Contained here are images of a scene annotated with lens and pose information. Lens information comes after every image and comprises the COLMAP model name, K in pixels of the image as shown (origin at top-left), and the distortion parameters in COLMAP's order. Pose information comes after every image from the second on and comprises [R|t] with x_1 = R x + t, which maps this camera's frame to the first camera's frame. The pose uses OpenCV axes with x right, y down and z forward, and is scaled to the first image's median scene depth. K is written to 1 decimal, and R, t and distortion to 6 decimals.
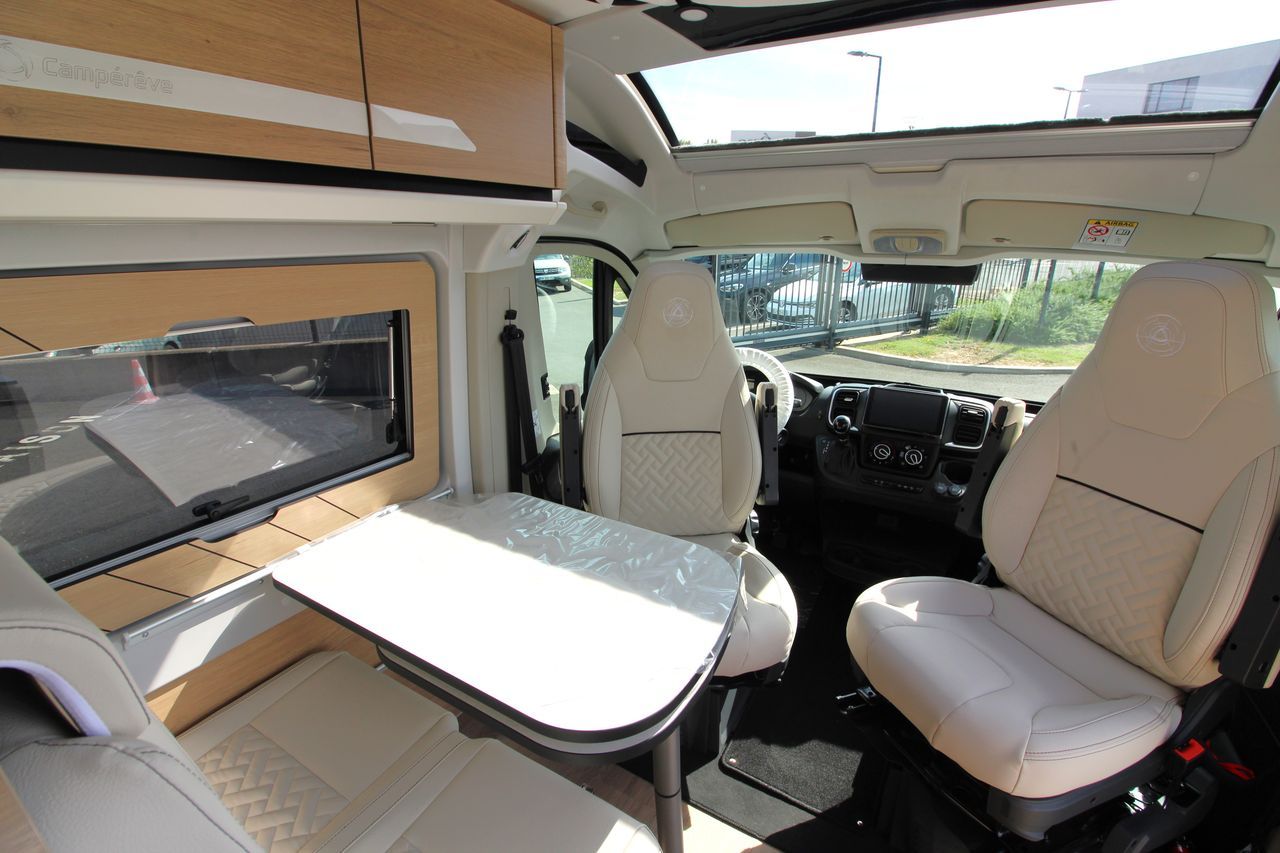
lens RADIAL K [[590.8, 0, 636.3], [0, 590.8, 409.7], [0, 0, 1]] dist [-0.003210, -0.013897]
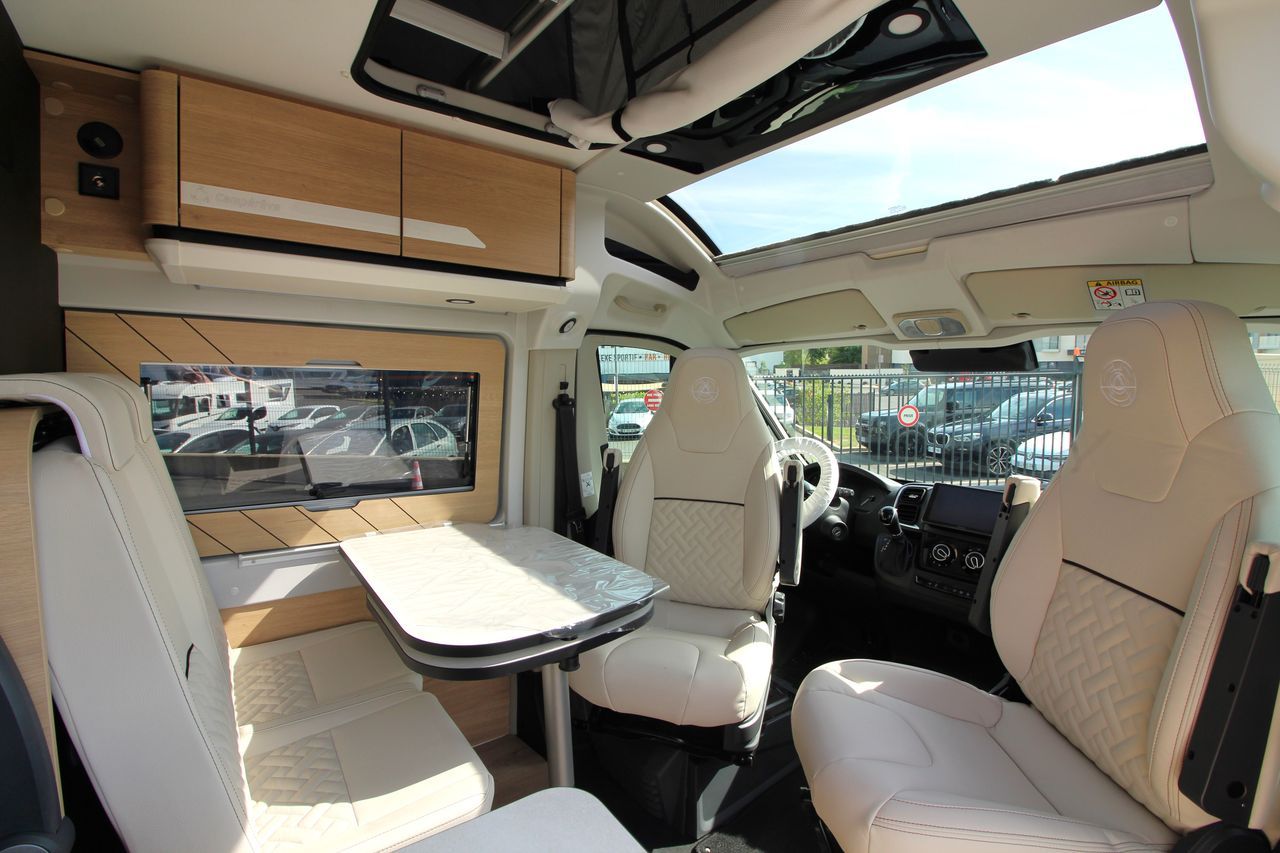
lens RADIAL K [[590.8, 0, 636.3], [0, 590.8, 409.7], [0, 0, 1]] dist [-0.003210, -0.013897]
pose [[0.919150, 0.026382, -0.393023, 0.424545], [-0.123397, 0.966818, -0.223686, 0.151001], [0.374081, 0.254099, 0.891907, -0.047896]]
